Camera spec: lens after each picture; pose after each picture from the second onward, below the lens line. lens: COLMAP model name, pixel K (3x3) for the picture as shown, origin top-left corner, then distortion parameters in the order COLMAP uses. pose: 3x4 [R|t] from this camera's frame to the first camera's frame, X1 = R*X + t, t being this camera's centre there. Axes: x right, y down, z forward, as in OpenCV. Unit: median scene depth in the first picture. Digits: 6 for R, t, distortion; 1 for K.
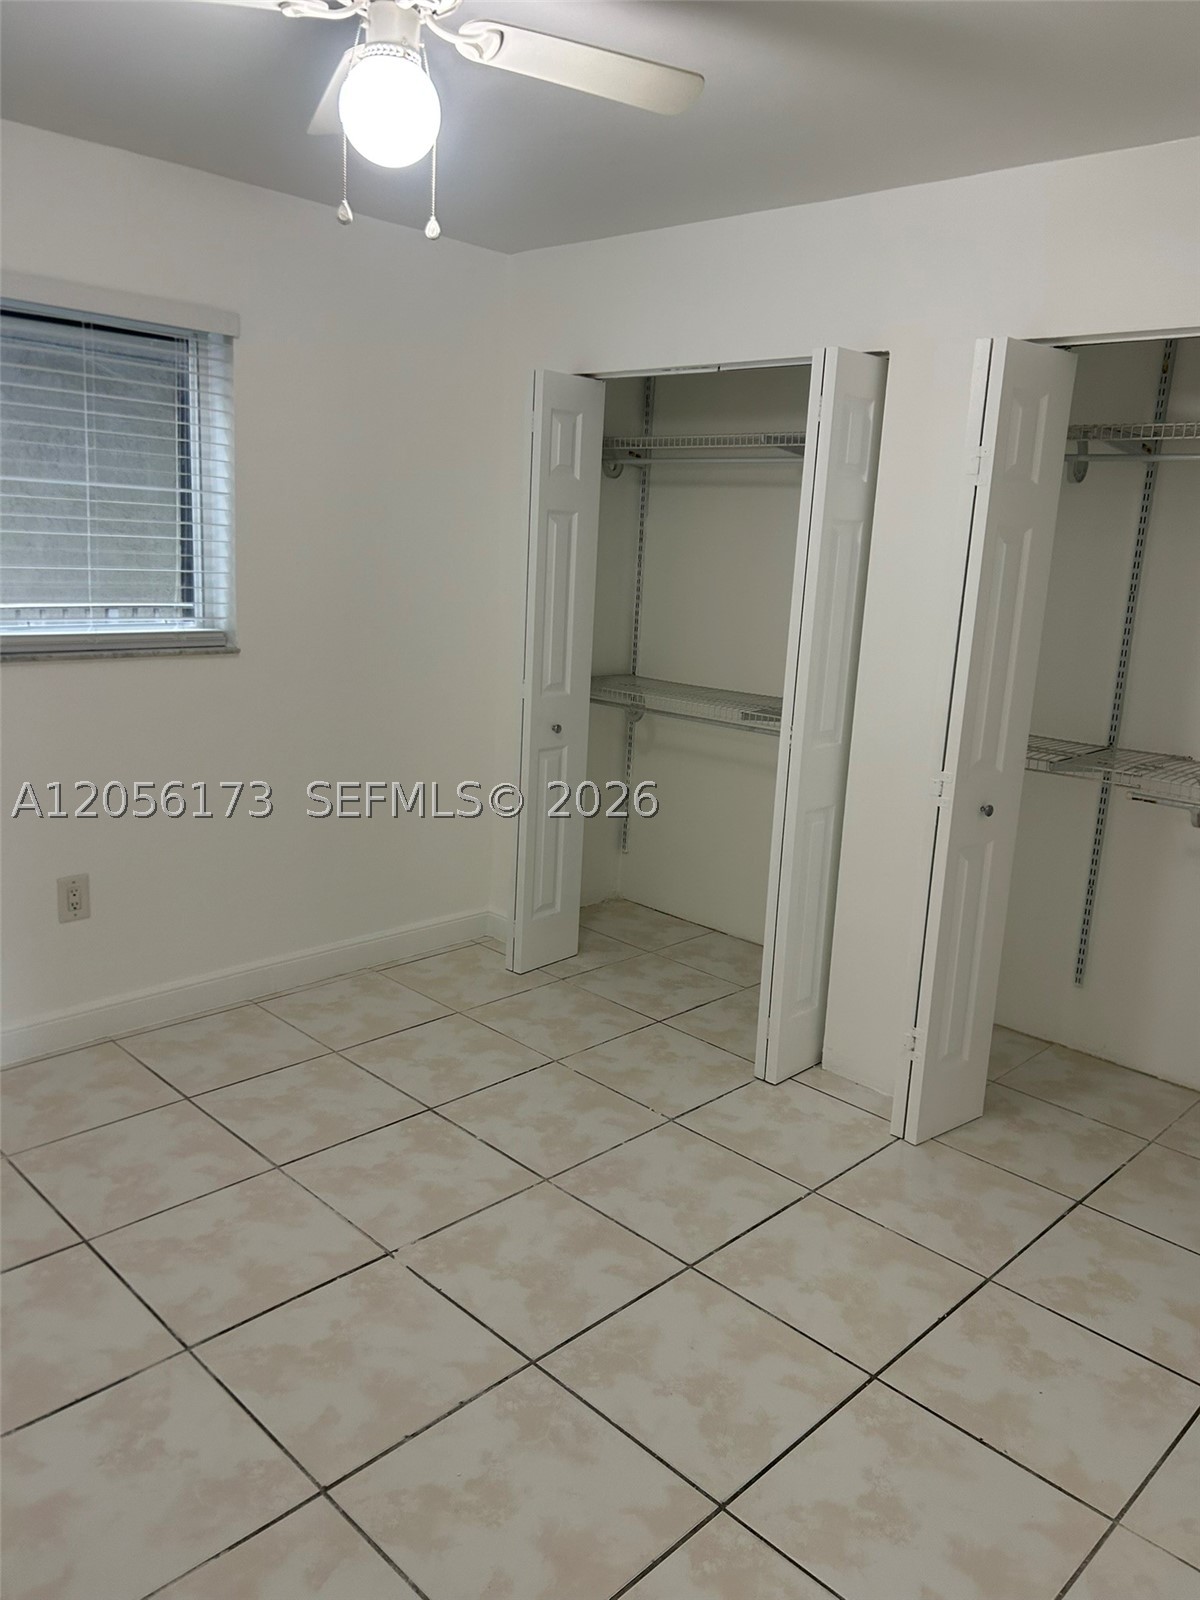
lens RADIAL K [[1217.1, 0, 595.0], [0, 1217.1, 791.0], [0, 0, 1]] dist [0.066312, -0.065588]
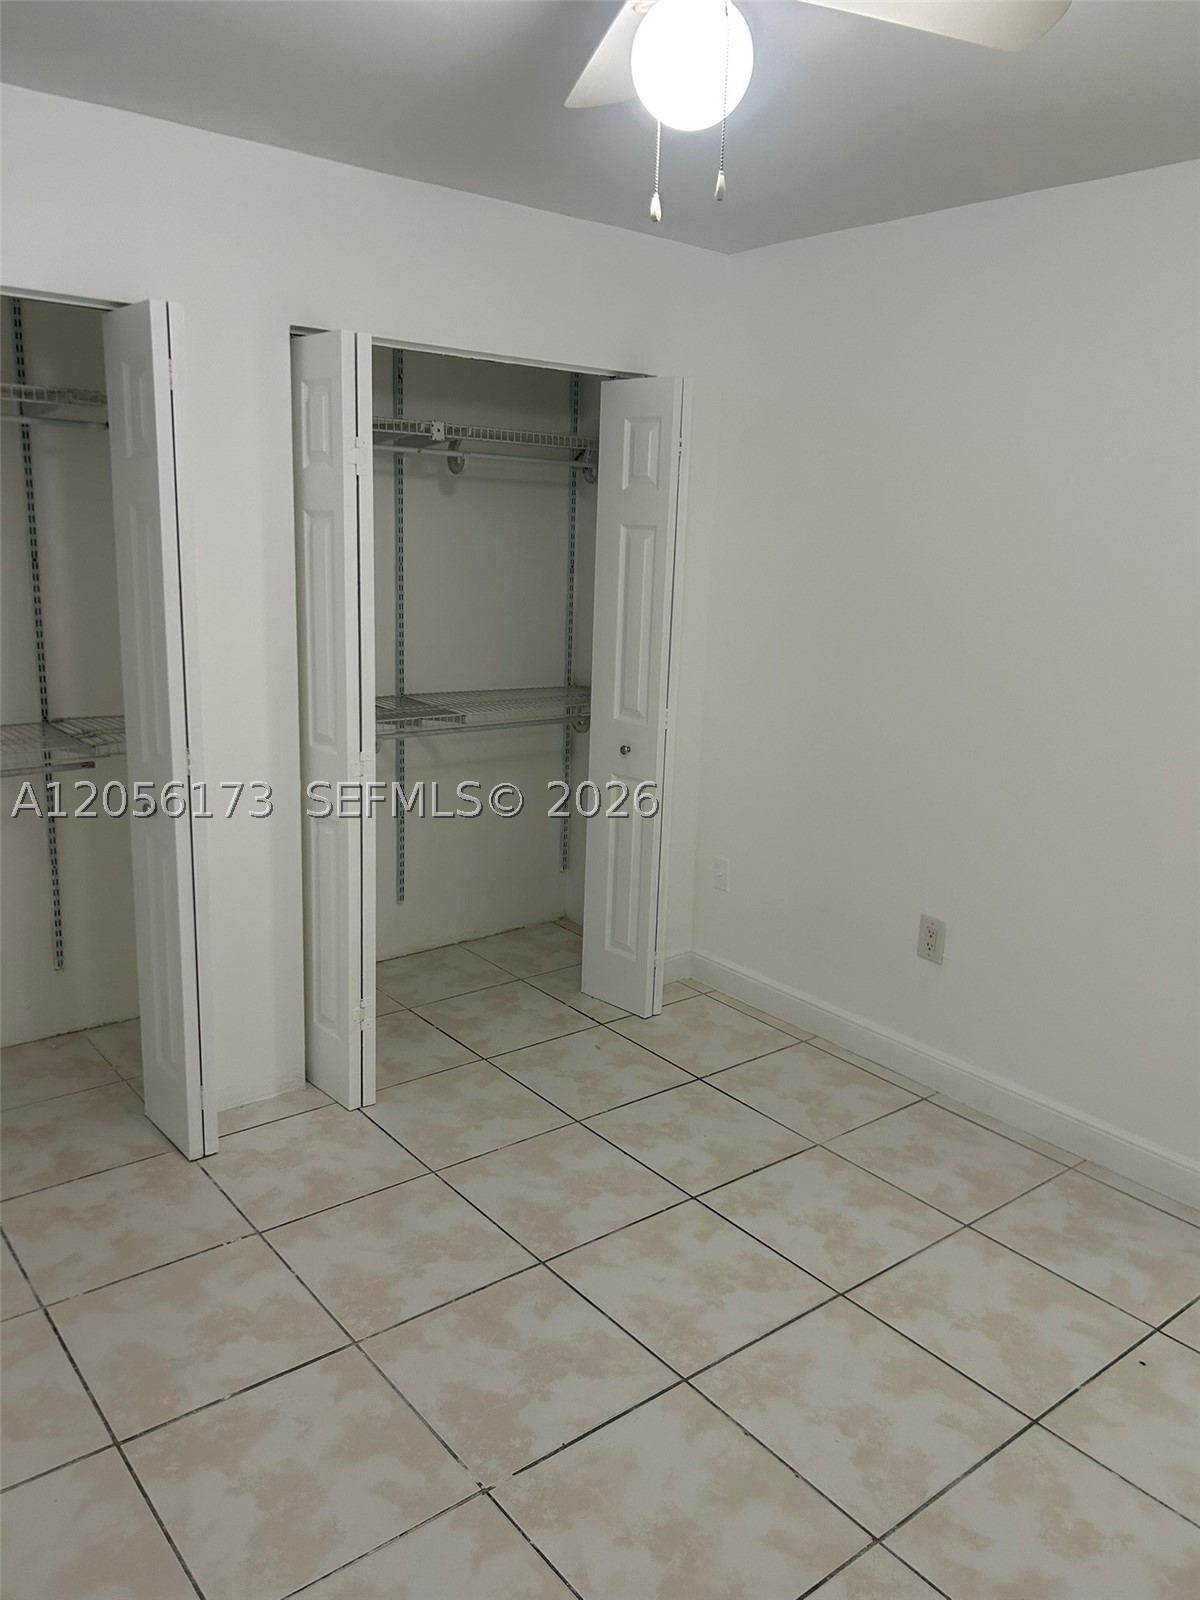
lens RADIAL K [[1217.1, 0, 595.0], [0, 1217.1, 791.0], [0, 0, 1]] dist [0.066312, -0.065588]
pose [[0.109548, -0.256387, 0.960346, -0.740671], [0.180057, 0.955295, 0.234500, -0.202268], [-0.977537, 0.147228, 0.150815, 0.694978]]
